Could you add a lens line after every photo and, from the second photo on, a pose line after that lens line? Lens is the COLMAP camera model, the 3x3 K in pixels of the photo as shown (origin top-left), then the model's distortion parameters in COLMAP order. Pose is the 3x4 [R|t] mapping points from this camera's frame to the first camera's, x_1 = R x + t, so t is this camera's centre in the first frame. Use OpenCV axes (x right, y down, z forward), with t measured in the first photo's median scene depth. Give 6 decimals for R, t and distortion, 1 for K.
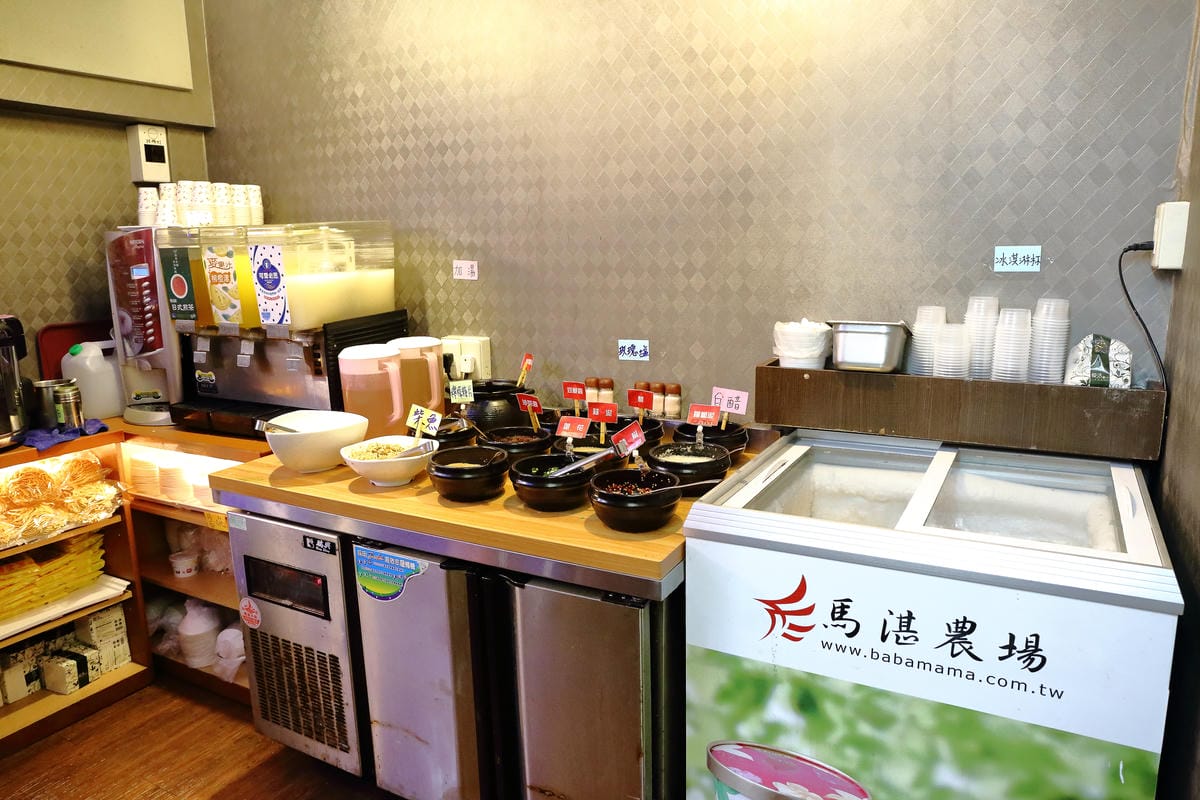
lens RADIAL K [[843.8, 0, 600.0], [0, 843.8, 400.0], [0, 0, 1]] dist [0.000627, 0.000779]
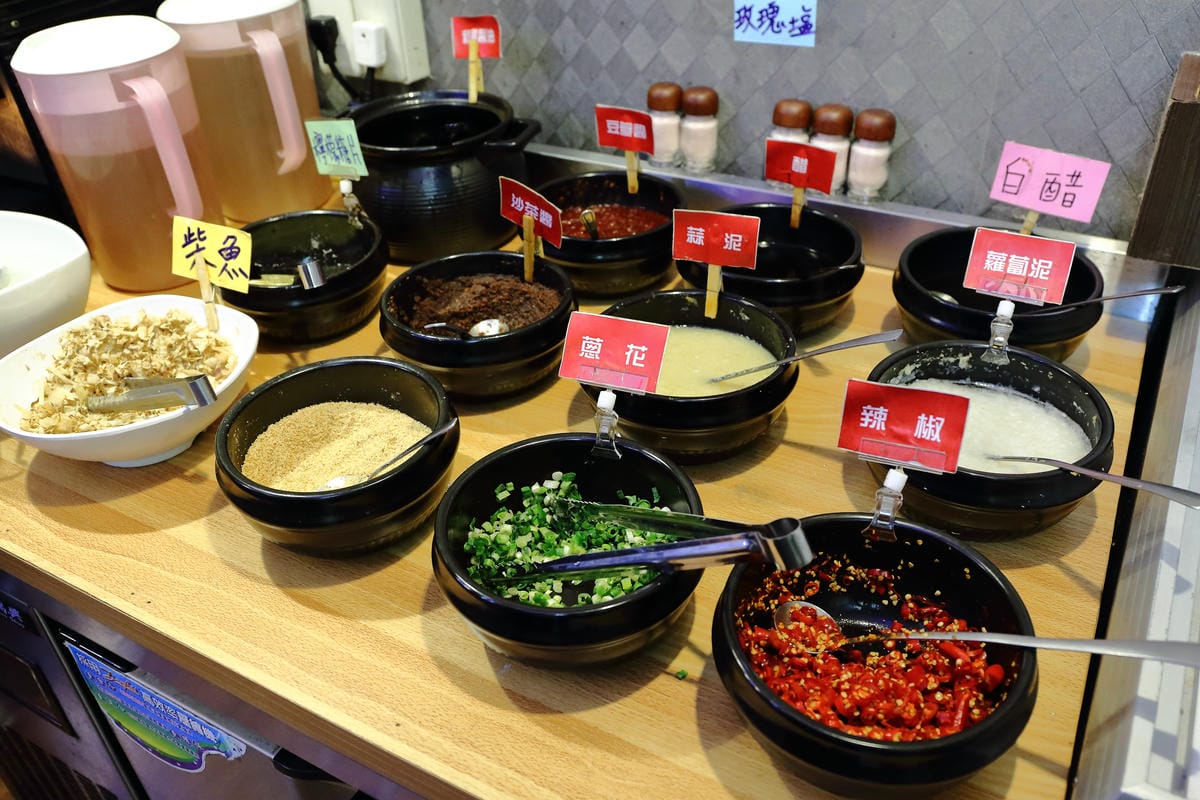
lens RADIAL K [[982.6, 0, 600.0], [0, 982.6, 400.0], [0, 0, 1]] dist [-0.049446, 0.001605]
pose [[0.999661, -0.004280, -0.025683, -0.027045], [0.014015, 0.919756, 0.392241, -0.066272], [0.021944, -0.392468, 0.919504, 0.457084]]
